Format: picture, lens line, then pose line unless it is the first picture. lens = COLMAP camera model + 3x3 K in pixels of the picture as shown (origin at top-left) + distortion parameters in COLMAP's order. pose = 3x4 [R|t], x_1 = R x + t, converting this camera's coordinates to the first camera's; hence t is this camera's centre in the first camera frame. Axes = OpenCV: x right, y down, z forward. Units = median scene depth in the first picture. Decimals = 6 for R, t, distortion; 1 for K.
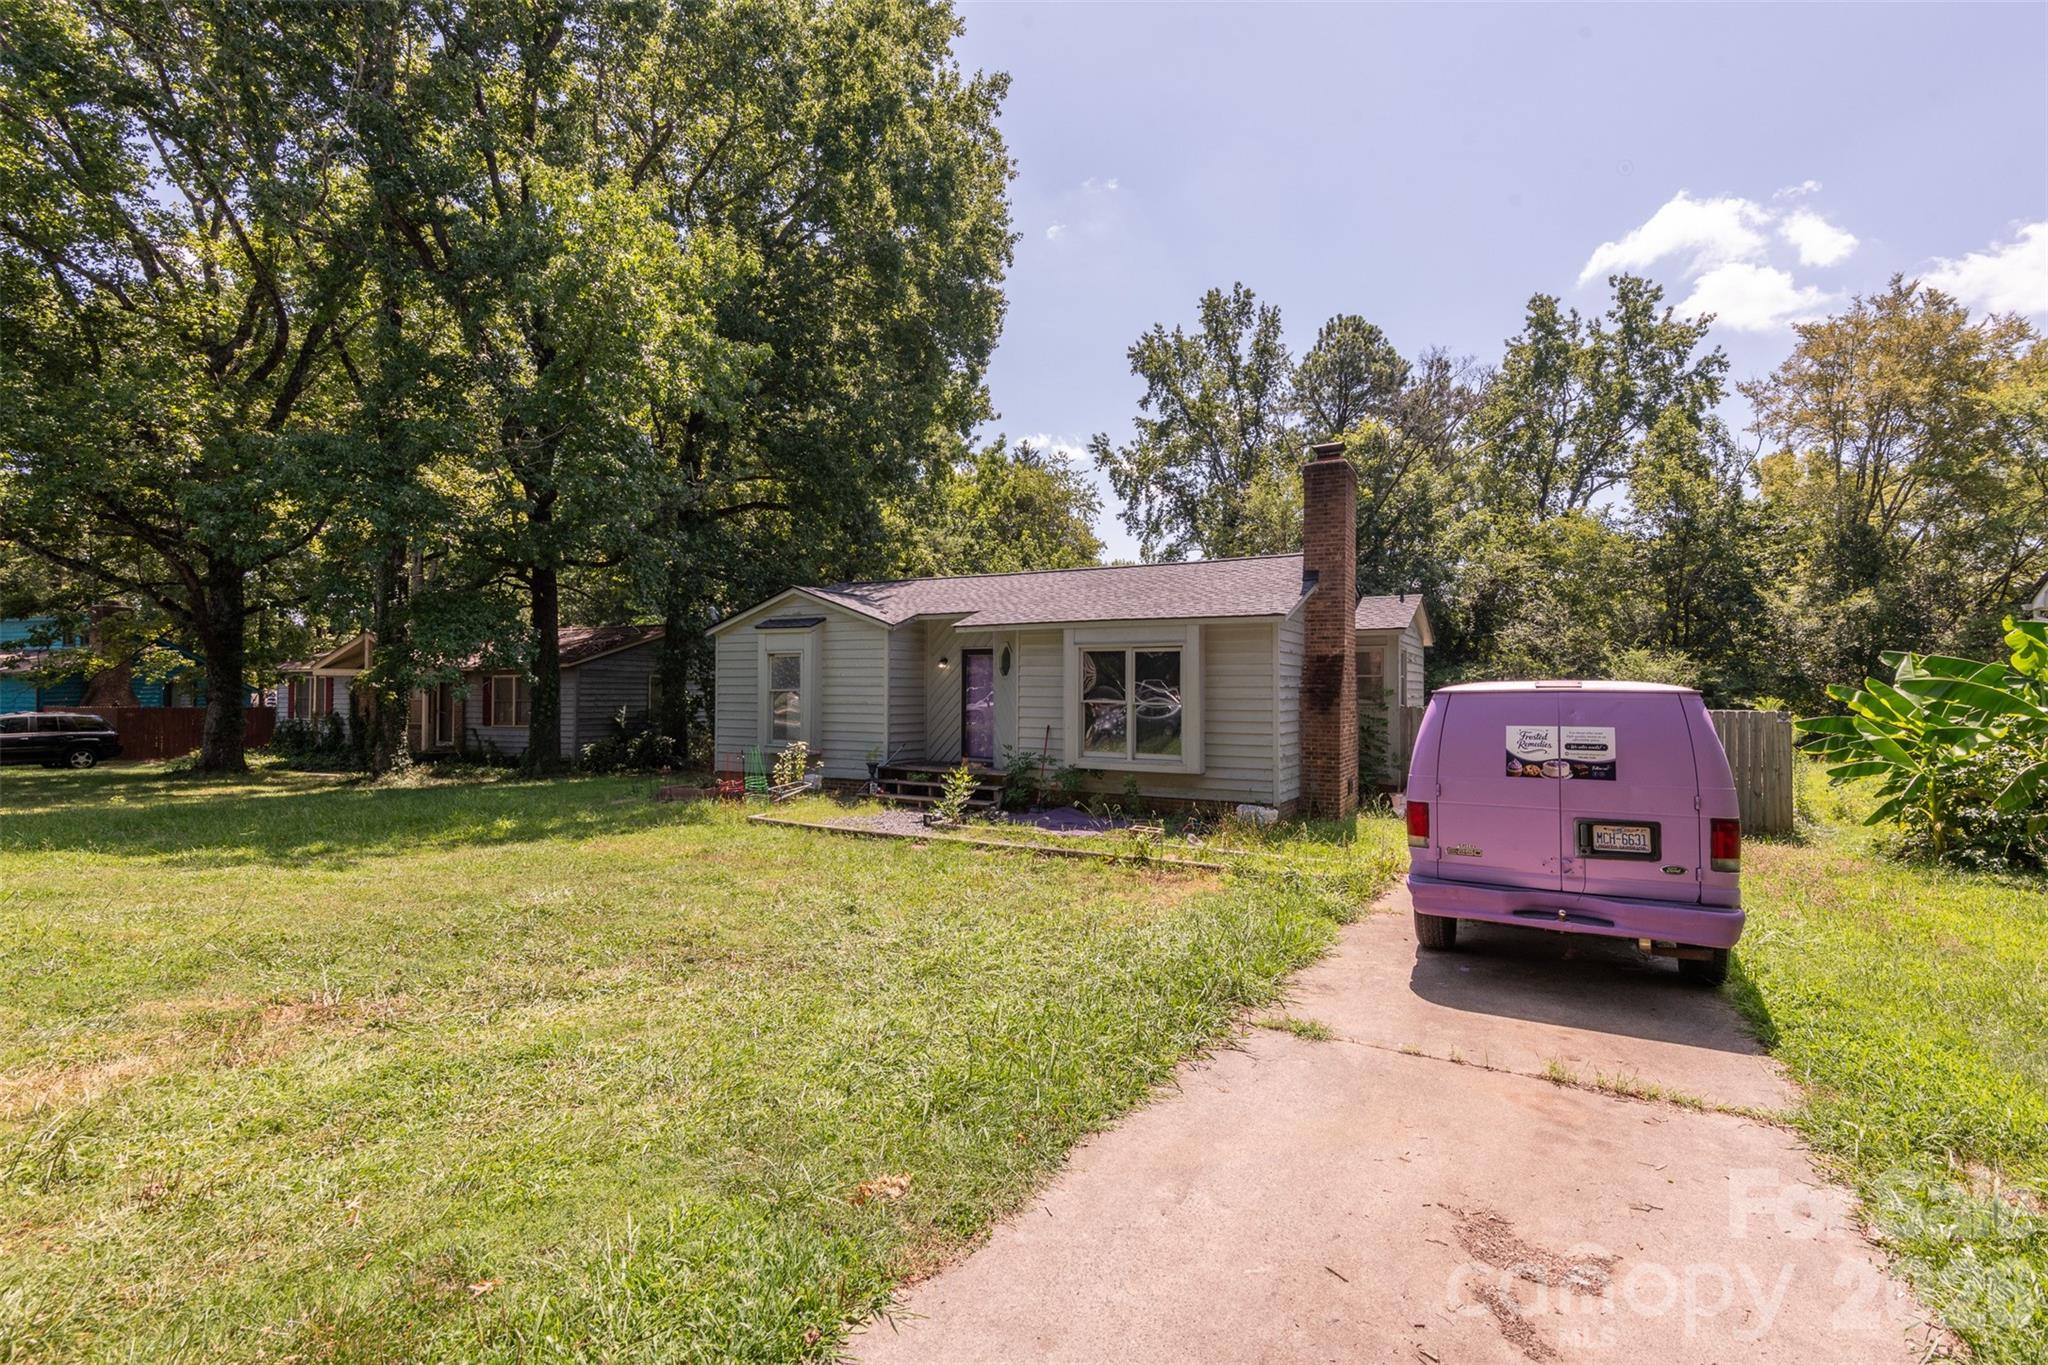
lens RADIAL K [[930.7, 0, 1024.0], [0, 930.7, 682.5], [0, 0, 1]] dist [0.009570, -0.000423]
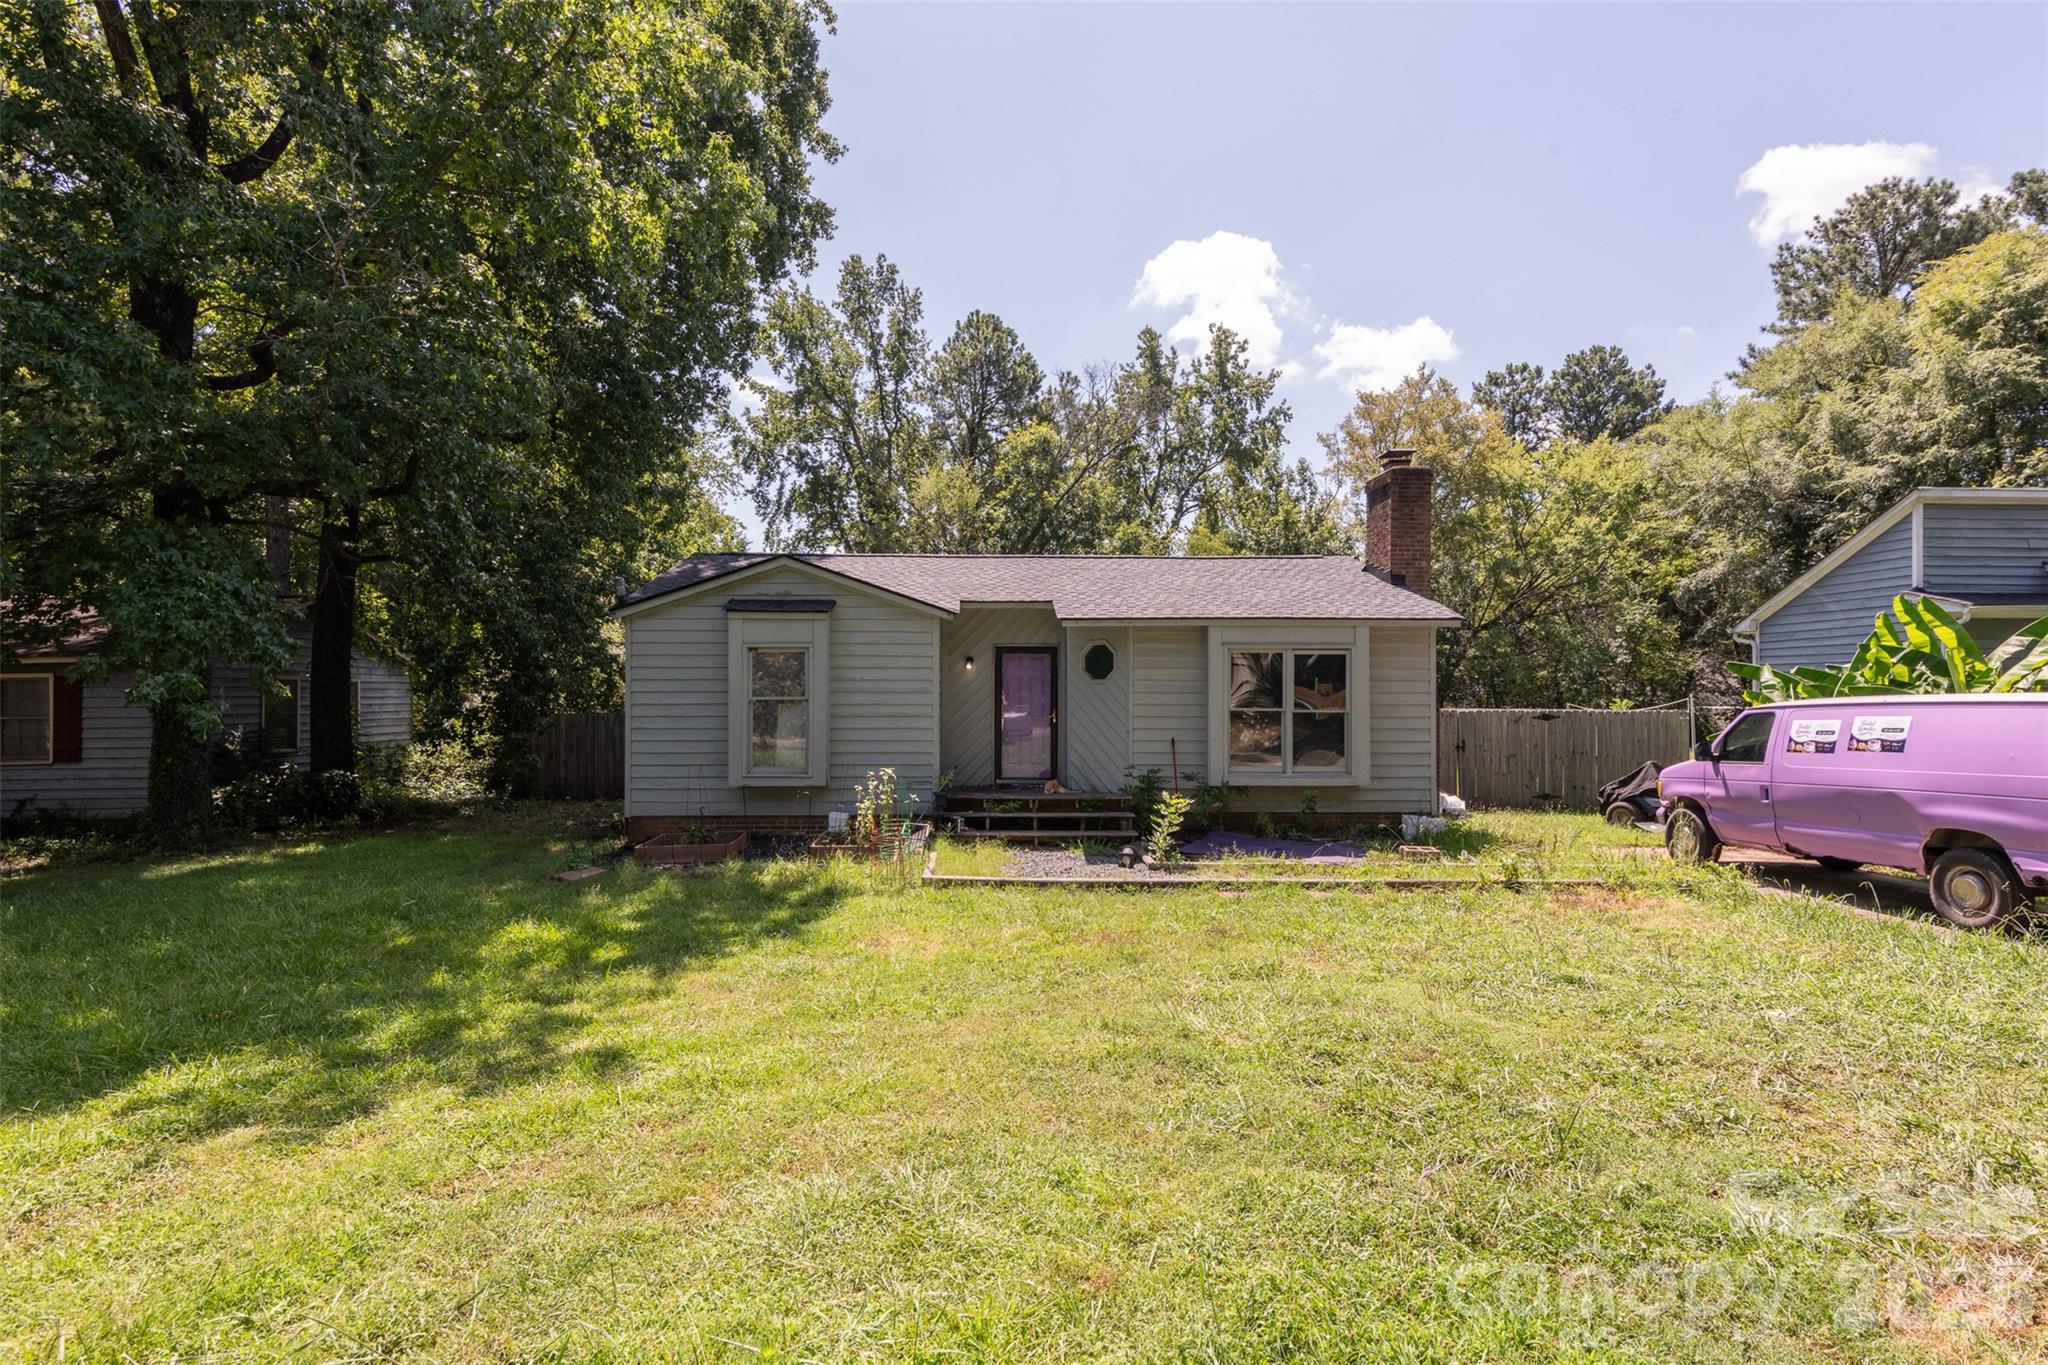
lens RADIAL K [[982.3, 0, 1024.0], [0, 982.3, 682.5], [0, 0, 1]] dist [0.034846, -0.029831]
pose [[0.859807, -0.000057, 0.510619, -0.205439], [-0.000098, 1.000000, 0.000276, -0.001923], [-0.510619, -0.000288, 0.859807, 0.106135]]
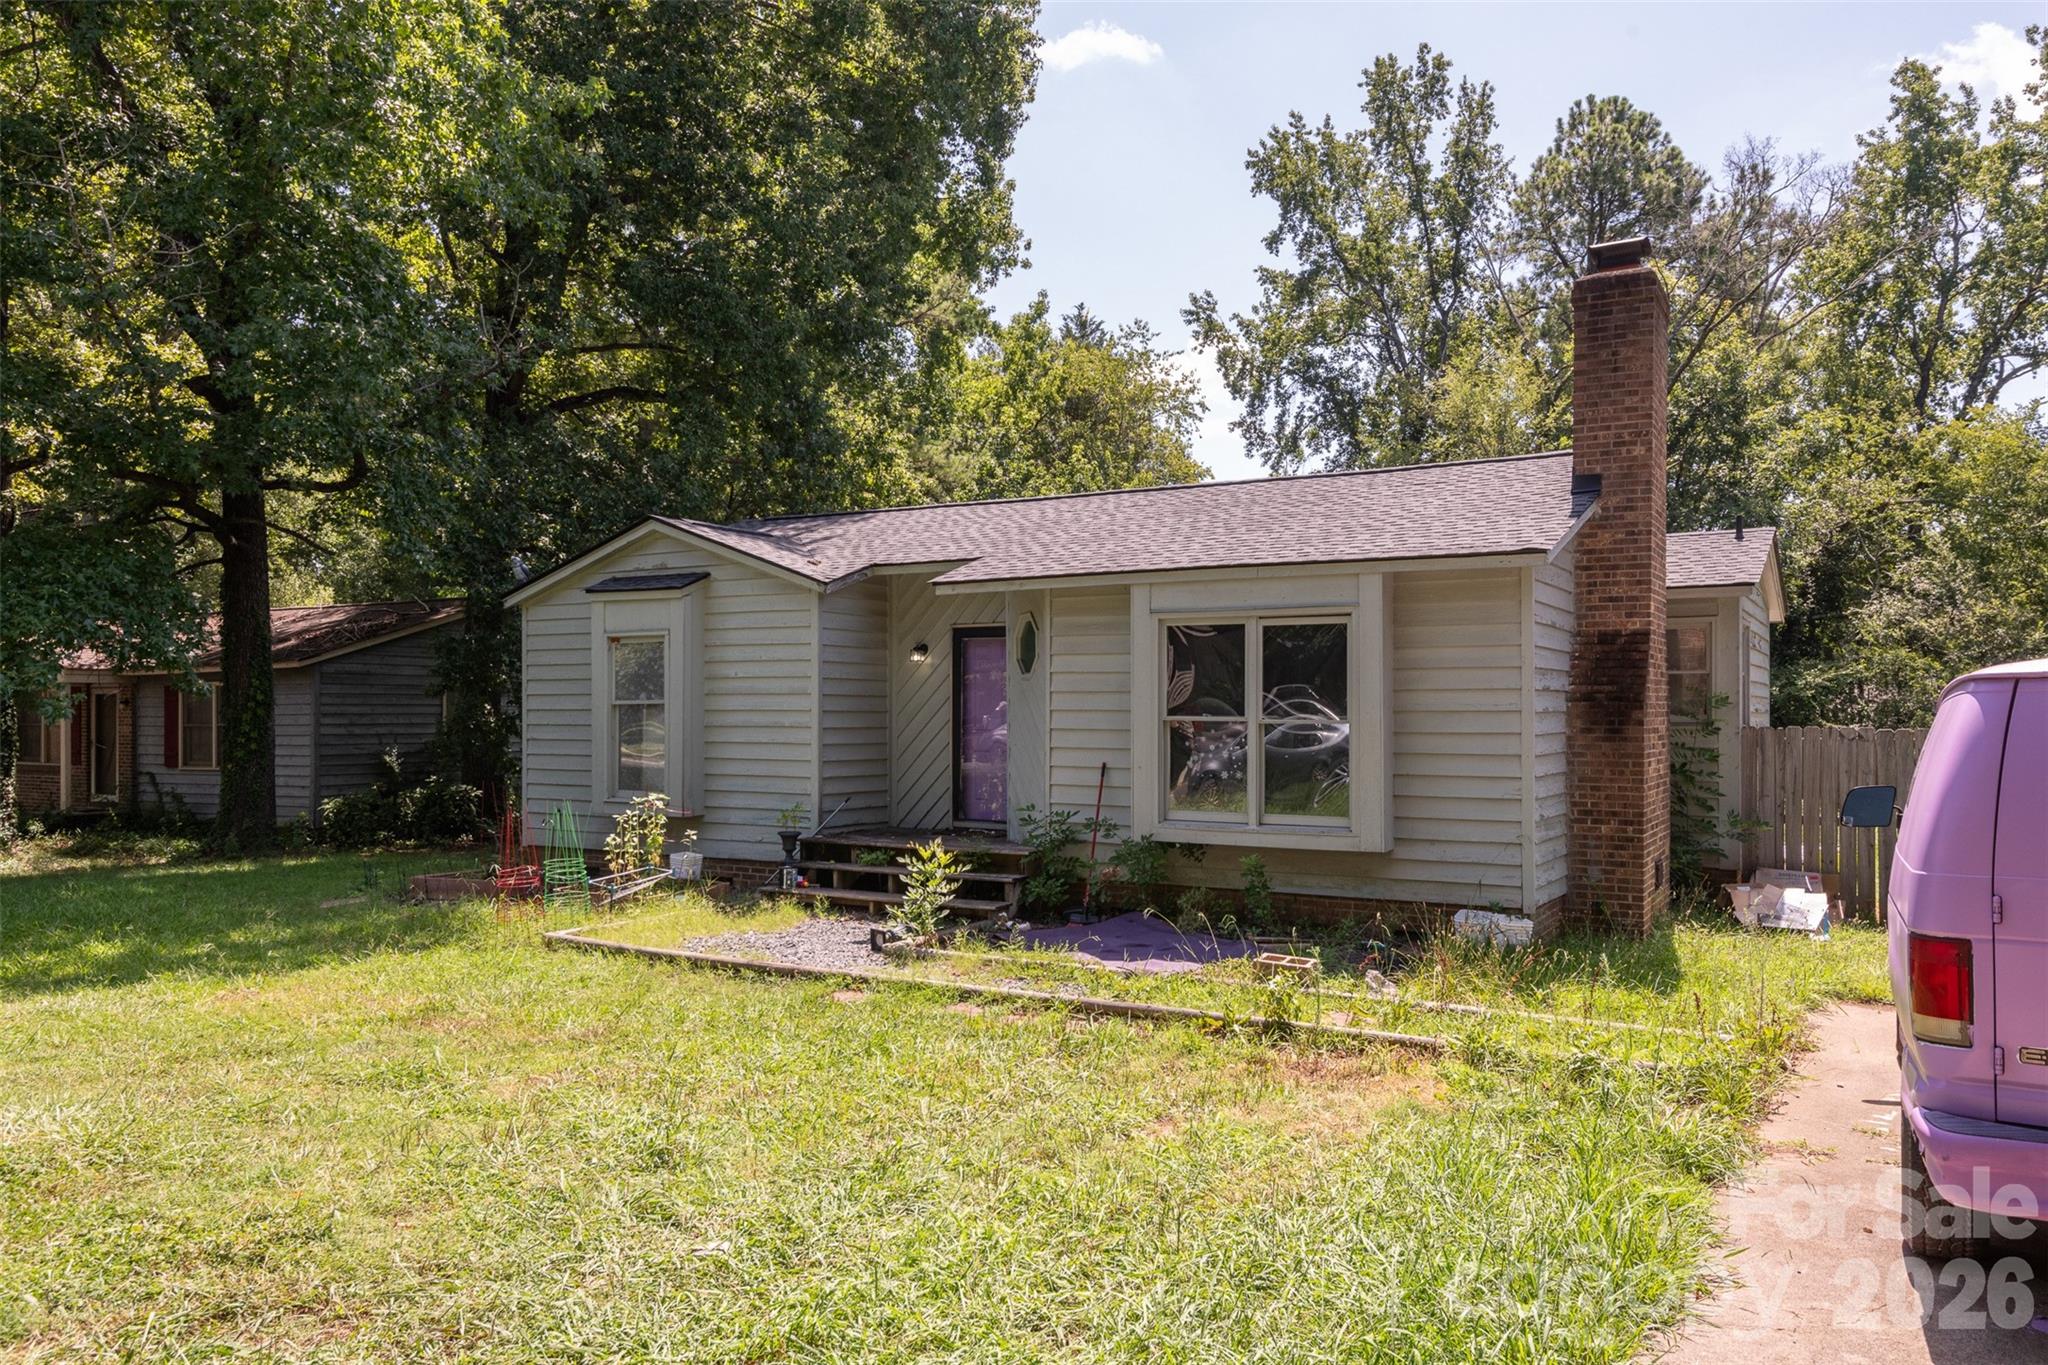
lens RADIAL K [[1440.4, 0, 1077.7], [0, 1440.4, 711.1], [0, 0, 1]] dist [0.009443, 0.000507]
pose [[0.999976, -0.003435, -0.005989, 0.005813], [0.003485, 0.999958, 0.008506, 0.003054], [0.005959, -0.008527, 0.999946, 0.056473]]
